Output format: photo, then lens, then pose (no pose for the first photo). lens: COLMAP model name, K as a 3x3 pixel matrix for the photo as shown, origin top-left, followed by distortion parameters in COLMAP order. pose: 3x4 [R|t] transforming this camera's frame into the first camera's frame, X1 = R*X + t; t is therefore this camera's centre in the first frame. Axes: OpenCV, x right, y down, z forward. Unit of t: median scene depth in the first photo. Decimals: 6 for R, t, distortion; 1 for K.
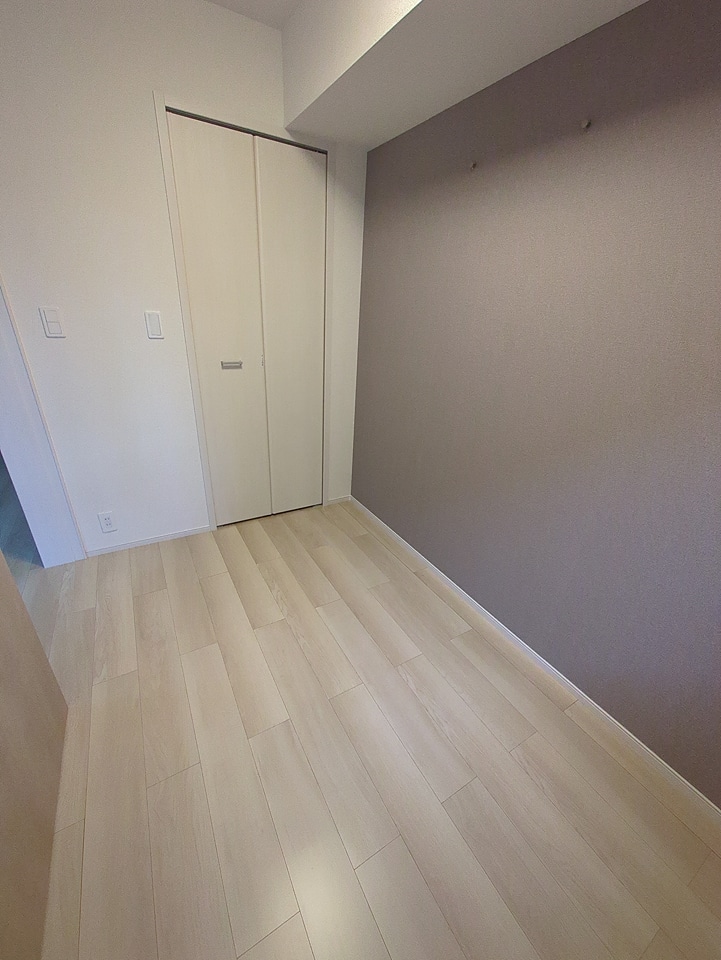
lens RADIAL K [[375.3, 0, 358.1], [0, 375.3, 485.3], [0, 0, 1]] dist [0.000648, 0.000360]
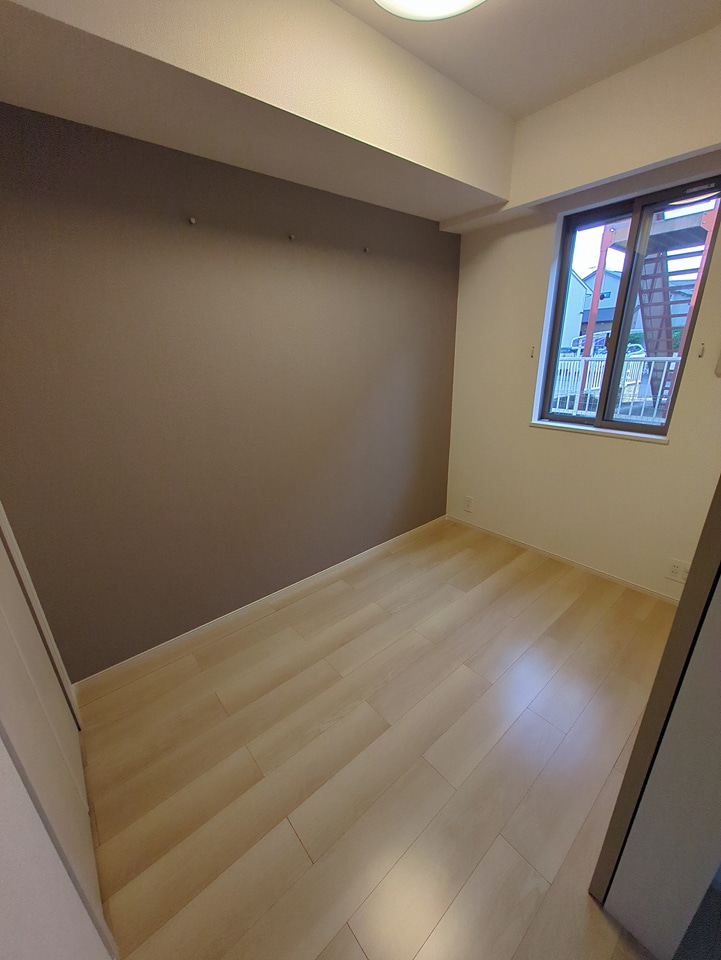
lens RADIAL K [[375.3, 0, 358.1], [0, 375.3, 485.3], [0, 0, 1]] dist [0.000648, 0.000360]
pose [[-0.166061, -0.380398, 0.909792, -0.792576], [0.441333, 0.796377, 0.413532, -0.414177], [-0.881844, 0.470192, 0.035635, 0.737272]]
